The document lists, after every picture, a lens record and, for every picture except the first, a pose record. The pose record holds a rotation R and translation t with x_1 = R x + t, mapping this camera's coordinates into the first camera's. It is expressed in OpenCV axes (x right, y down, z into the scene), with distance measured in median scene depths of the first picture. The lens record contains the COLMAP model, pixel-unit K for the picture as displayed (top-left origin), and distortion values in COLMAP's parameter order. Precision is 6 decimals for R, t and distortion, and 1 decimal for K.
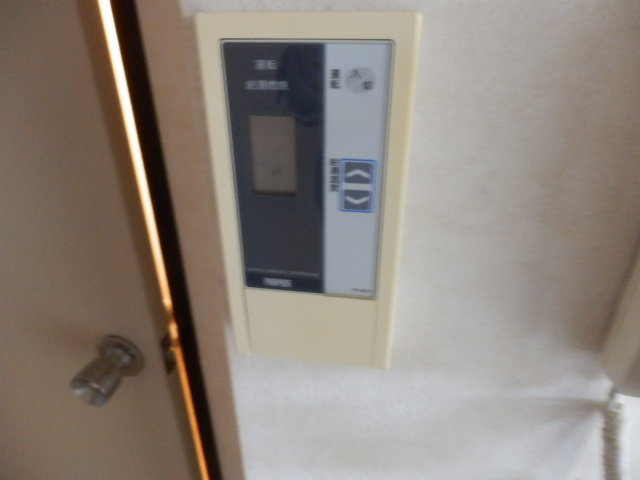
lens RADIAL K [[445.8, 0, 319.6], [0, 445.8, 241.5], [0, 0, 1]] dist [-0.025253, 0.027891]
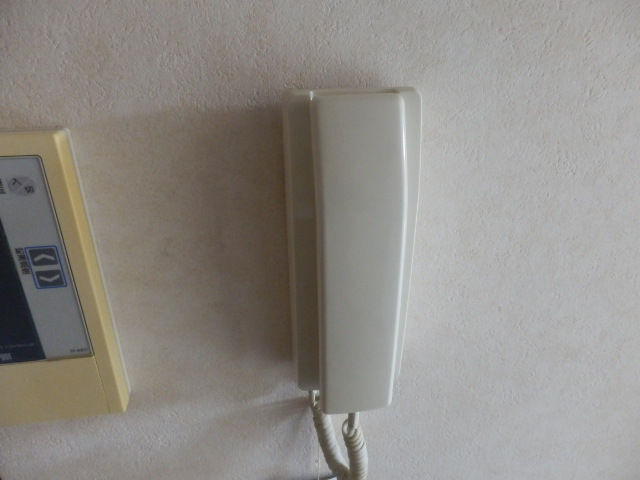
lens RADIAL K [[445.8, 0, 320.9], [0, 445.8, 239.2], [0, 0, 1]] dist [-0.025253, 0.027891]
pose [[0.950257, -0.129331, 0.283345, 0.444972], [0.144270, 0.989007, -0.032411, -0.053062], [-0.276039, 0.071677, 0.958470, -0.335447]]
